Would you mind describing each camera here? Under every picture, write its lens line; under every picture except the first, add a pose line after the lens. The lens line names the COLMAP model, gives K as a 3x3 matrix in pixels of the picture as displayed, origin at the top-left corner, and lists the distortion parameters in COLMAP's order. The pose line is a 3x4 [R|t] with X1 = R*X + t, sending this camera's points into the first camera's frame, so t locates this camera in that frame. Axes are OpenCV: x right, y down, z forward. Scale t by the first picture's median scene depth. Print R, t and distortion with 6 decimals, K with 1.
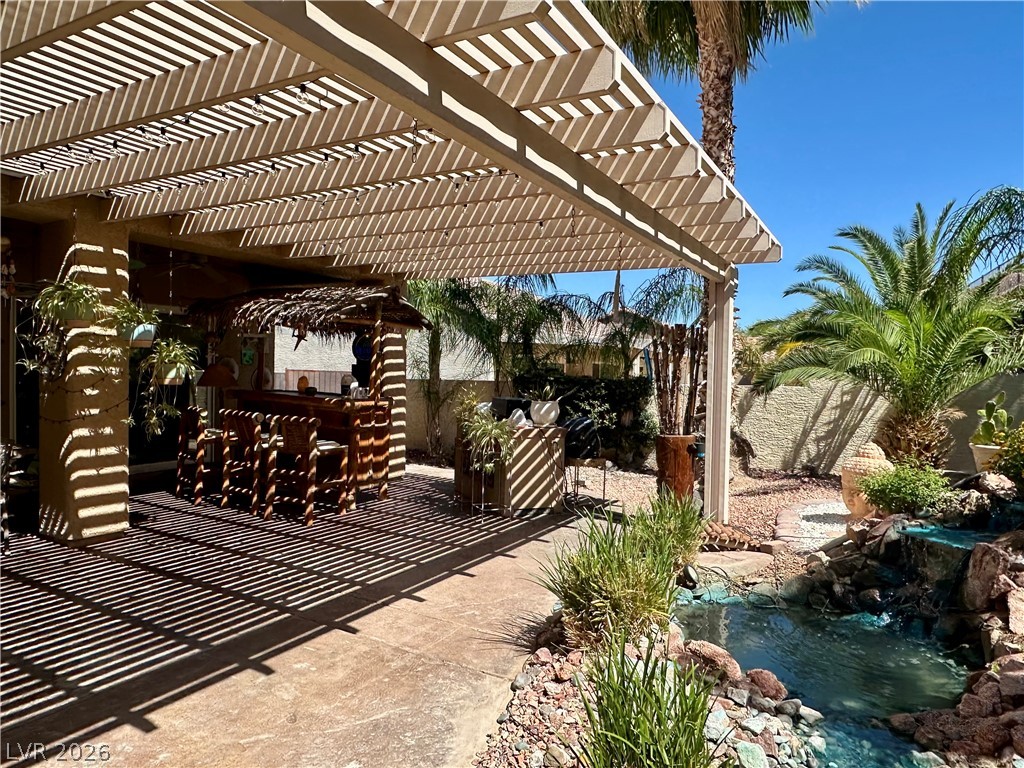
lens RADIAL K [[662.8, 0, 512.0], [0, 662.8, 384.0], [0, 0, 1]] dist [0.000285, 0.002239]
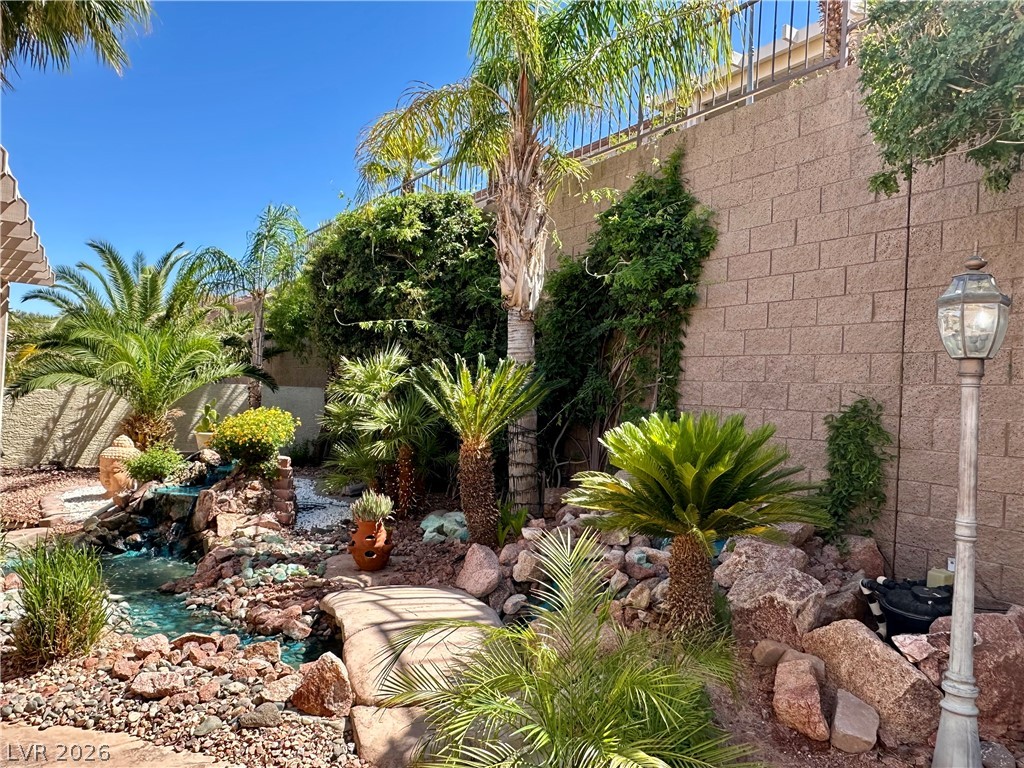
lens RADIAL K [[677.6, 0, 510.8], [0, 677.6, 393.3], [0, 0, 1]] dist [-0.001458, -0.000102]
pose [[0.480274, 0.013938, 0.877008, -0.247981], [-0.026522, 0.999647, -0.001364, -0.012252], [-0.876718, -0.022605, 0.480474, -0.289702]]
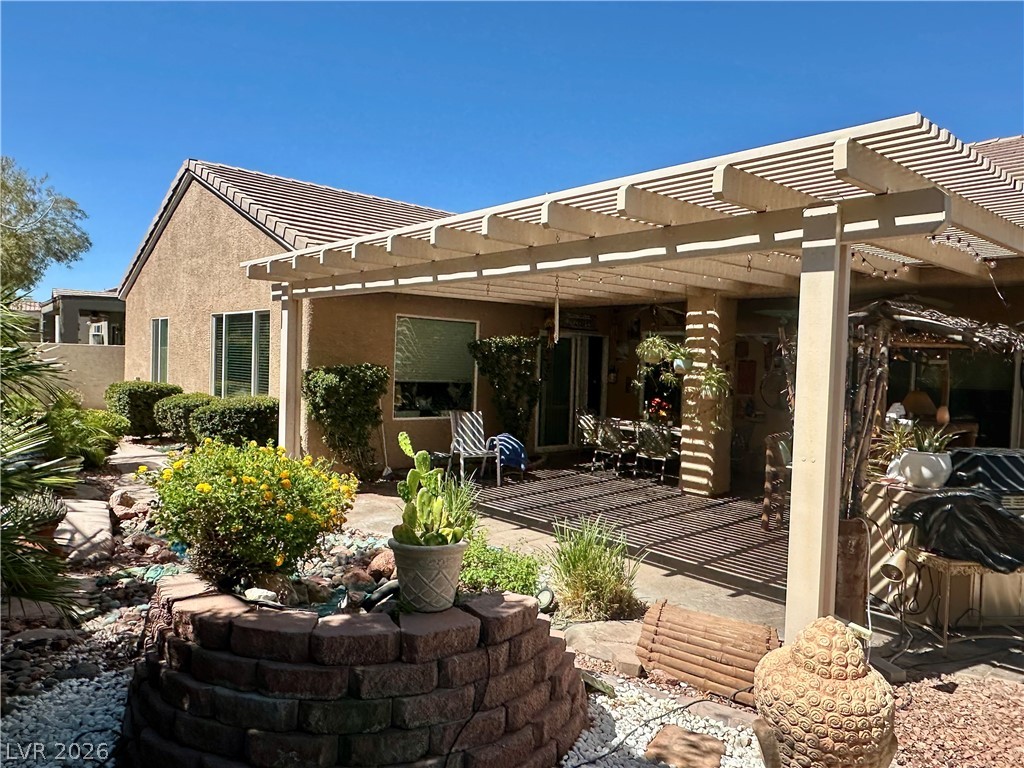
lens RADIAL K [[687.5, 0, 512.0], [0, 687.5, 384.0], [0, 0, 1]] dist [0.000438, -0.000237]
pose [[-0.325399, -0.013532, -0.945480, 0.856809], [-0.056588, 0.998384, 0.005186, -0.014441], [0.943882, 0.055190, -0.325639, 0.896779]]
